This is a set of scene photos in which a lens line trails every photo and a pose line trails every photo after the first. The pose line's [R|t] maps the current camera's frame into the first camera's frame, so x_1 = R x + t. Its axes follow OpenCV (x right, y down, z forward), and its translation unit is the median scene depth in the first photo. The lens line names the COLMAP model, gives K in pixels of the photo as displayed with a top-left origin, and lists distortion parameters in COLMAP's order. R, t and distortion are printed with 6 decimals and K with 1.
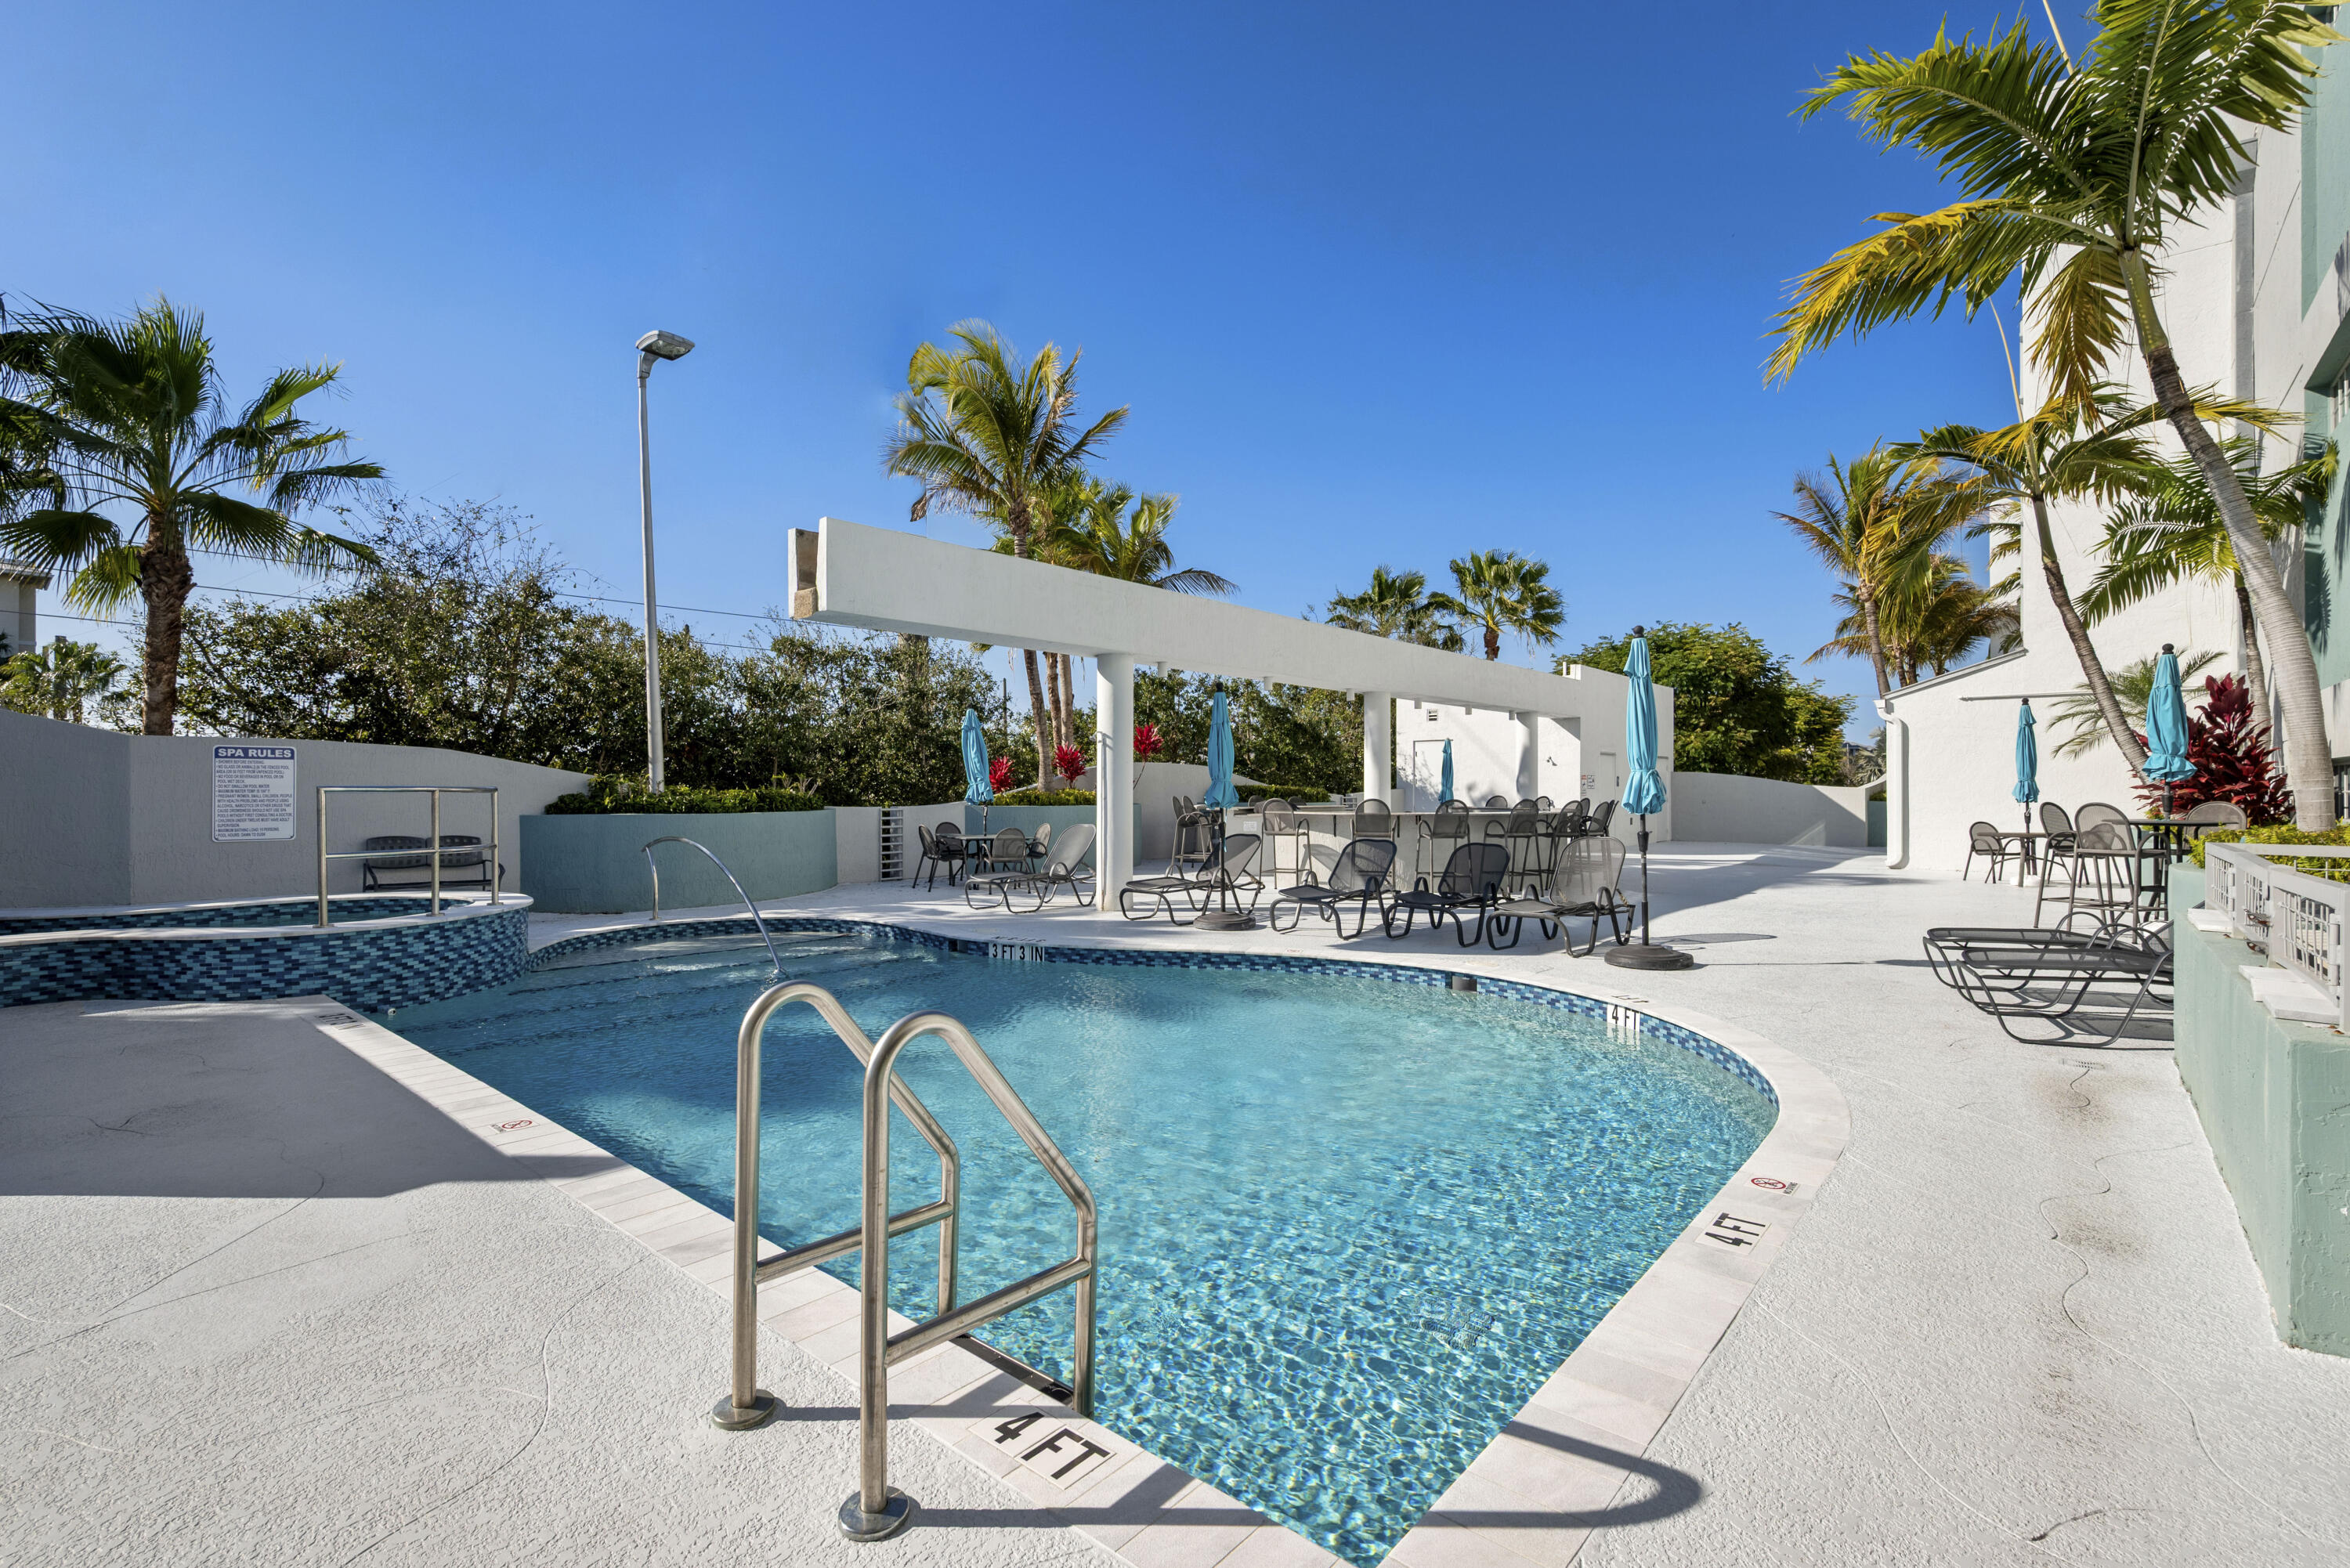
lens RADIAL K [[1044.5, 0, 1166.5], [0, 1044.5, 784.5], [0, 0, 1]] dist [0.004714, 0.000592]
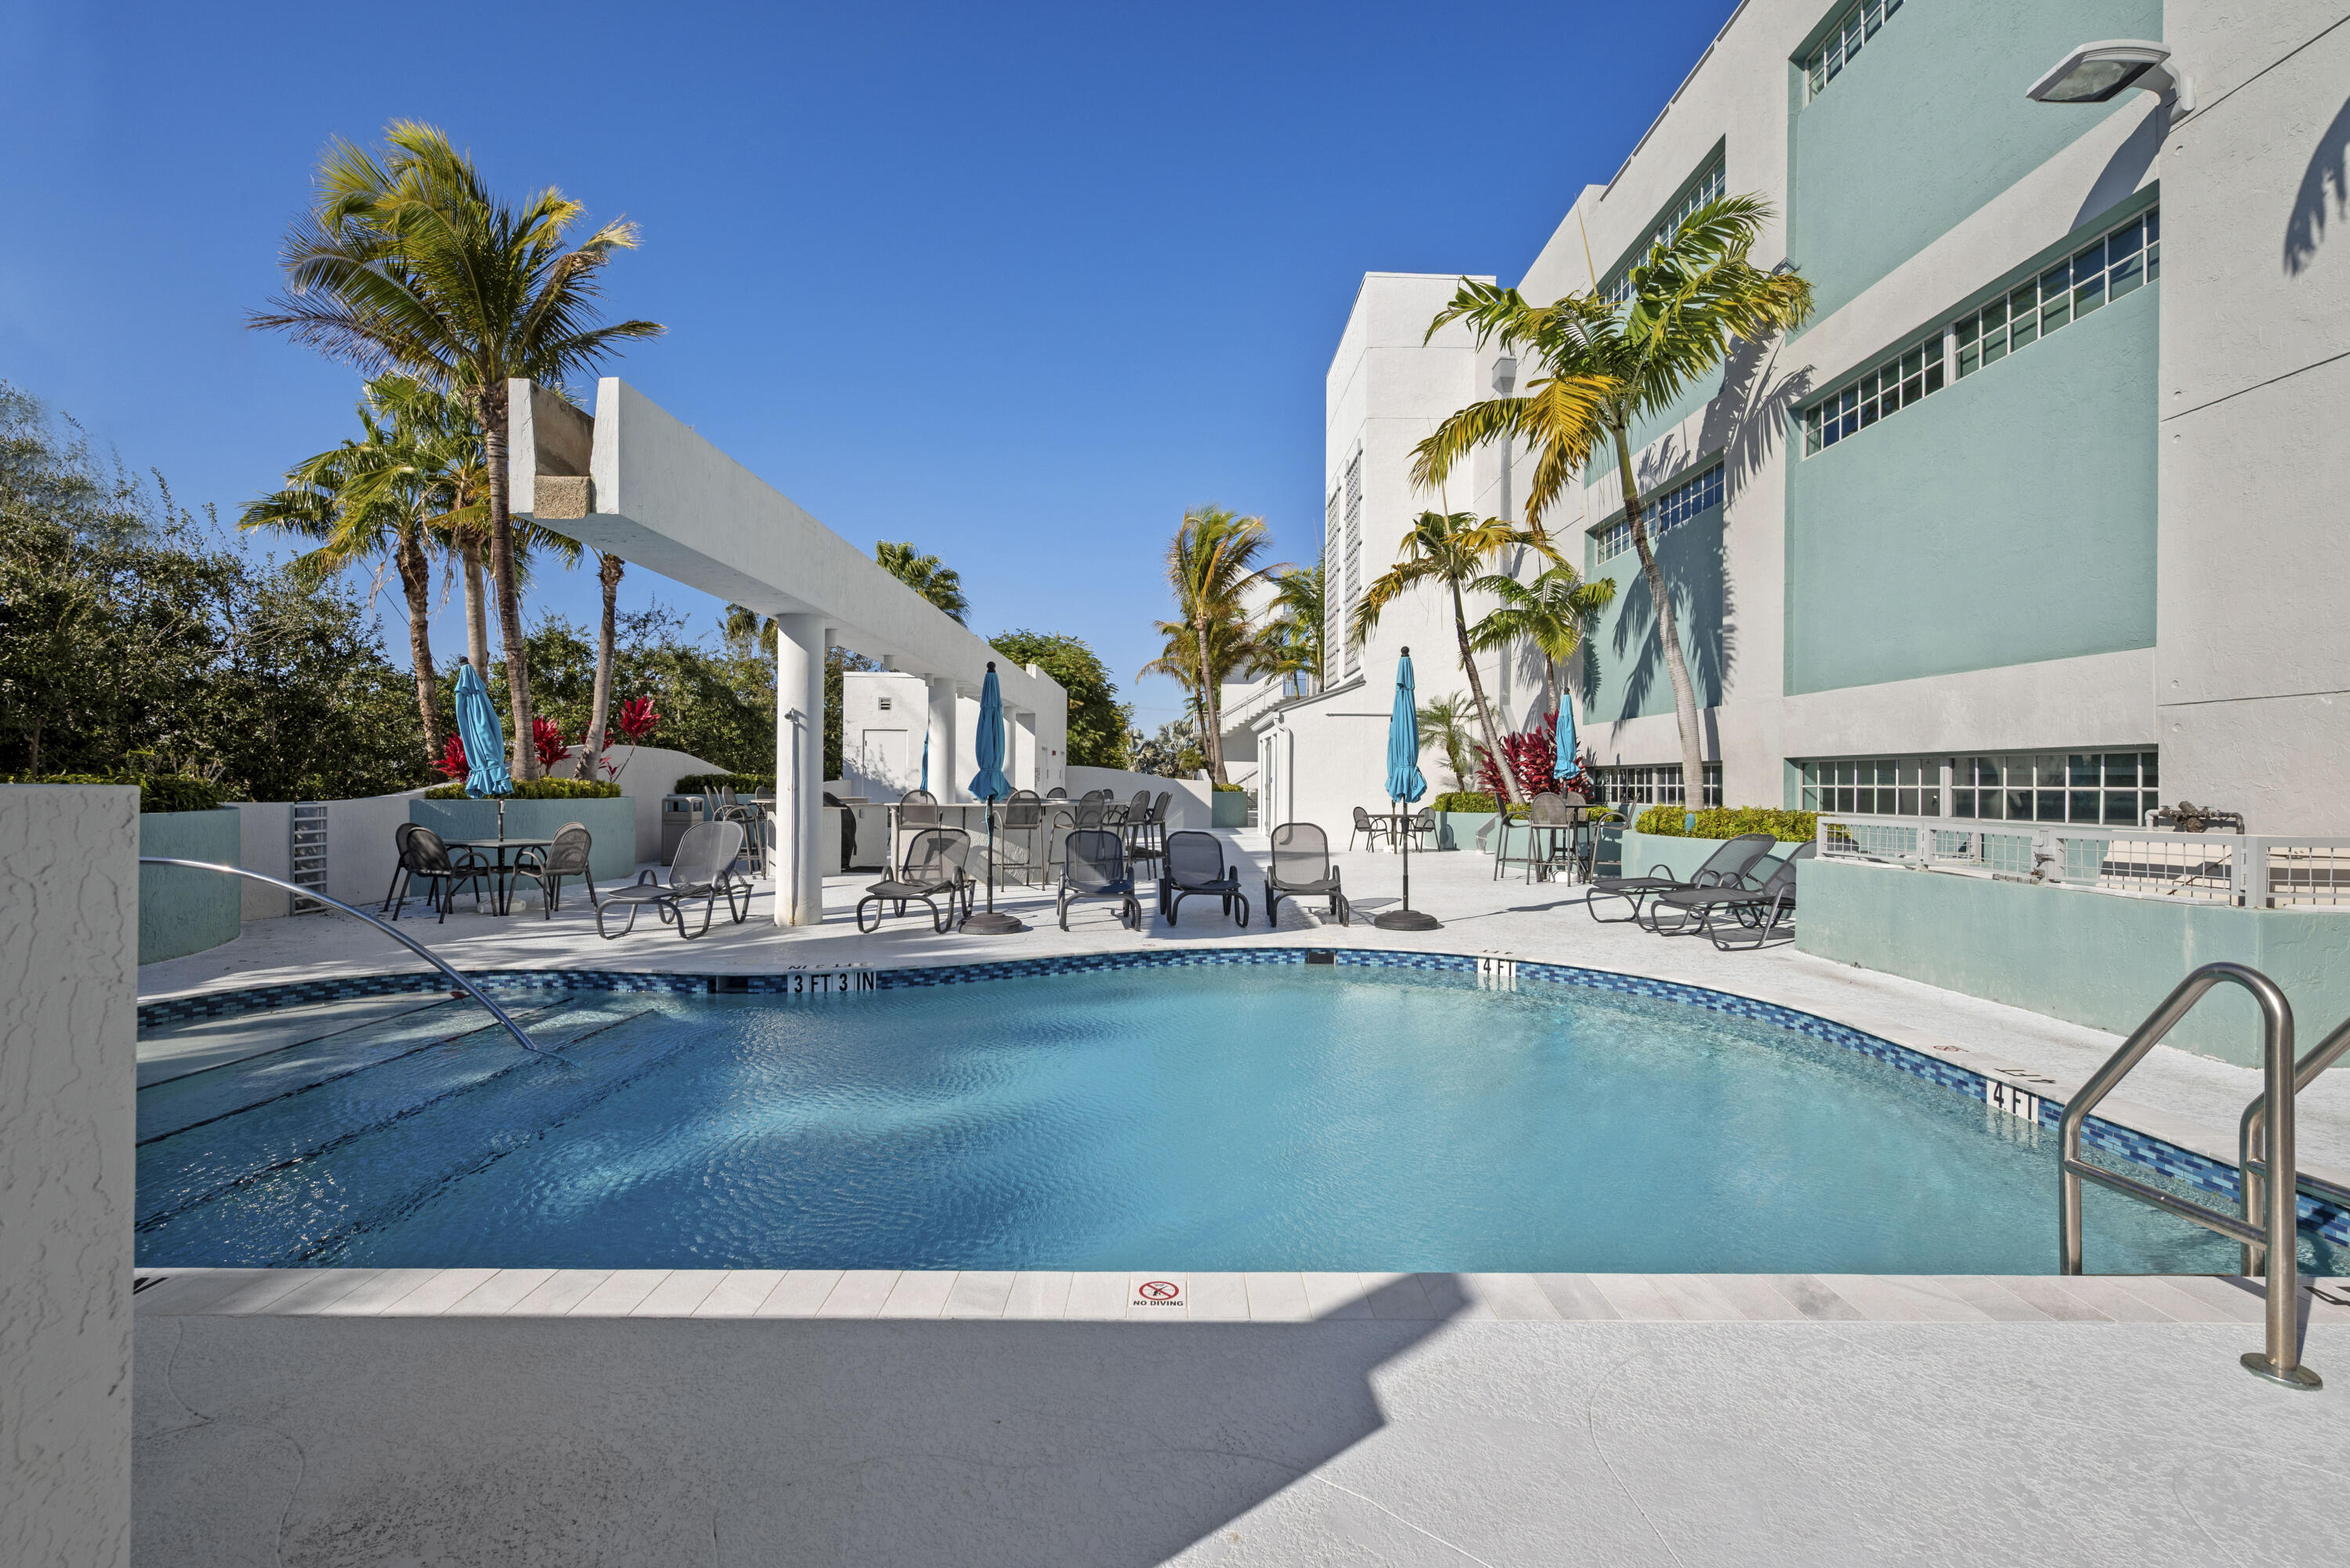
lens RADIAL K [[1044.5, 0, 1166.5], [0, 1044.5, 784.5], [0, 0, 1]] dist [0.004714, 0.000592]
pose [[0.752829, 0.003837, 0.658205, -0.502382], [-0.010330, 0.999929, 0.005985, 0.001374], [-0.658136, -0.011305, 0.752815, 0.241766]]
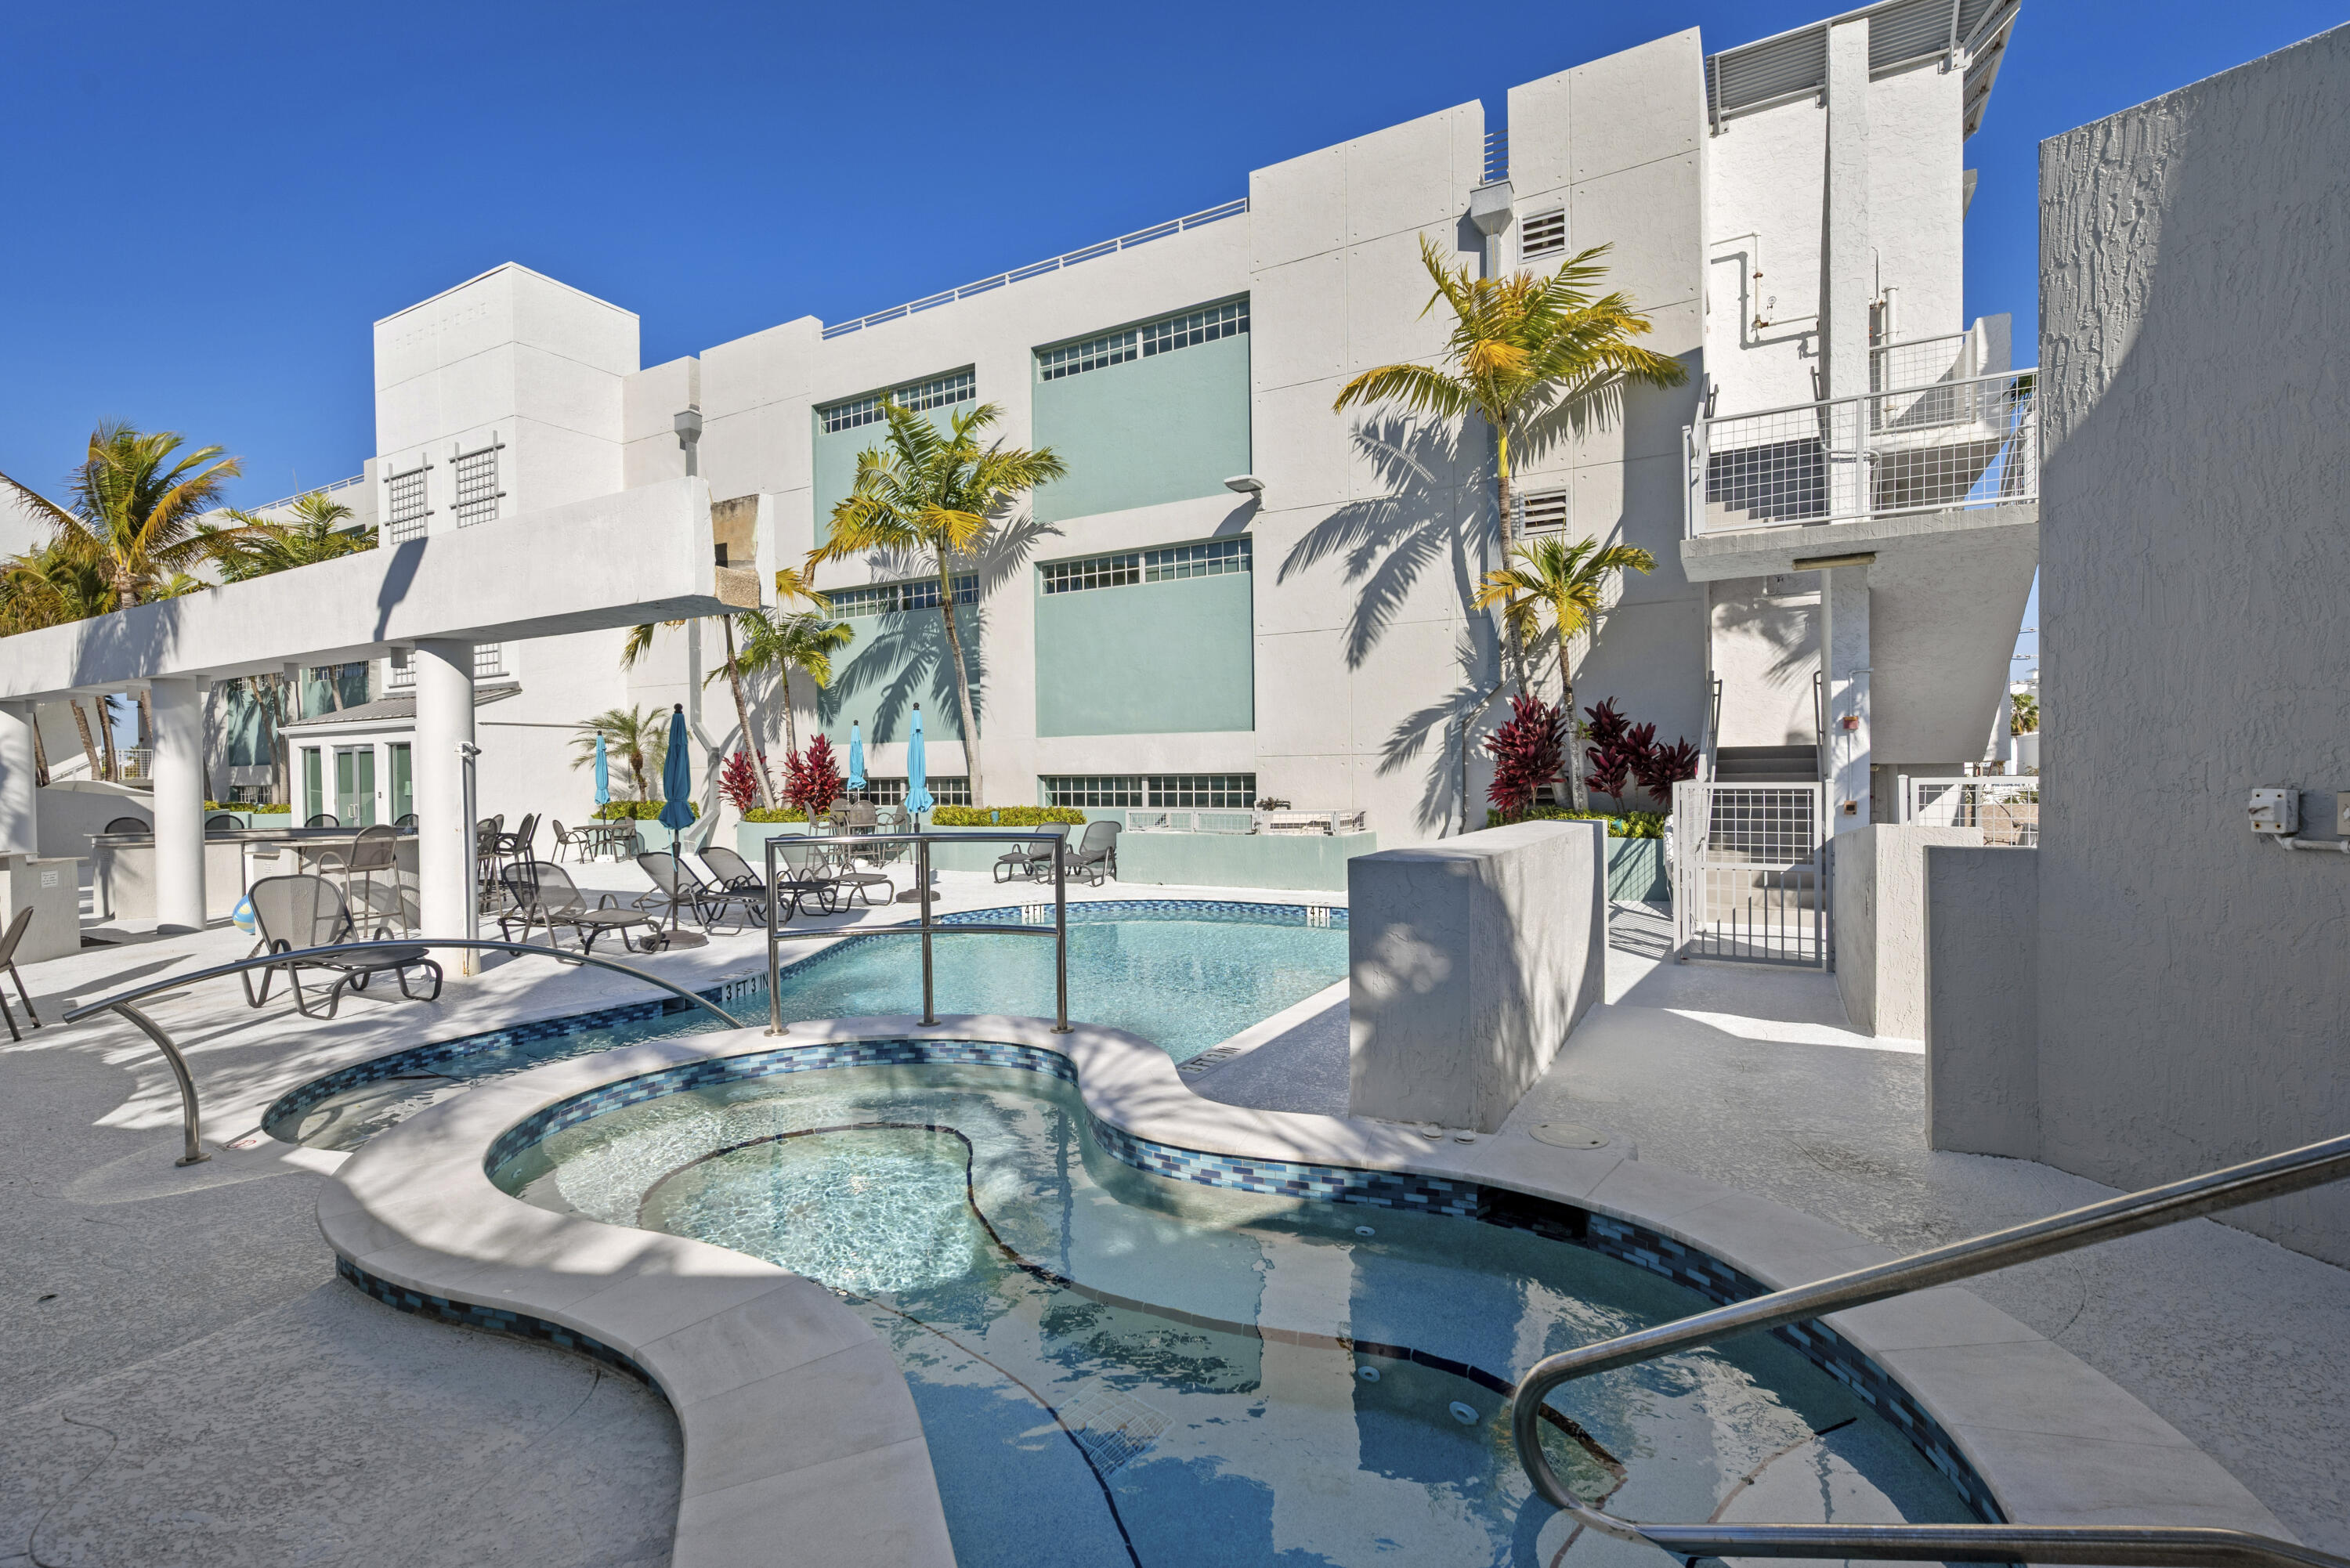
lens RADIAL K [[1044.5, 0, 1166.5], [0, 1044.5, 784.5], [0, 0, 1]] dist [0.004714, 0.000592]
pose [[-0.202636, -0.003911, 0.979246, -1.141929], [0.003992, 0.999980, 0.004820, -0.018645], [-0.979246, 0.004886, -0.202617, 0.824117]]
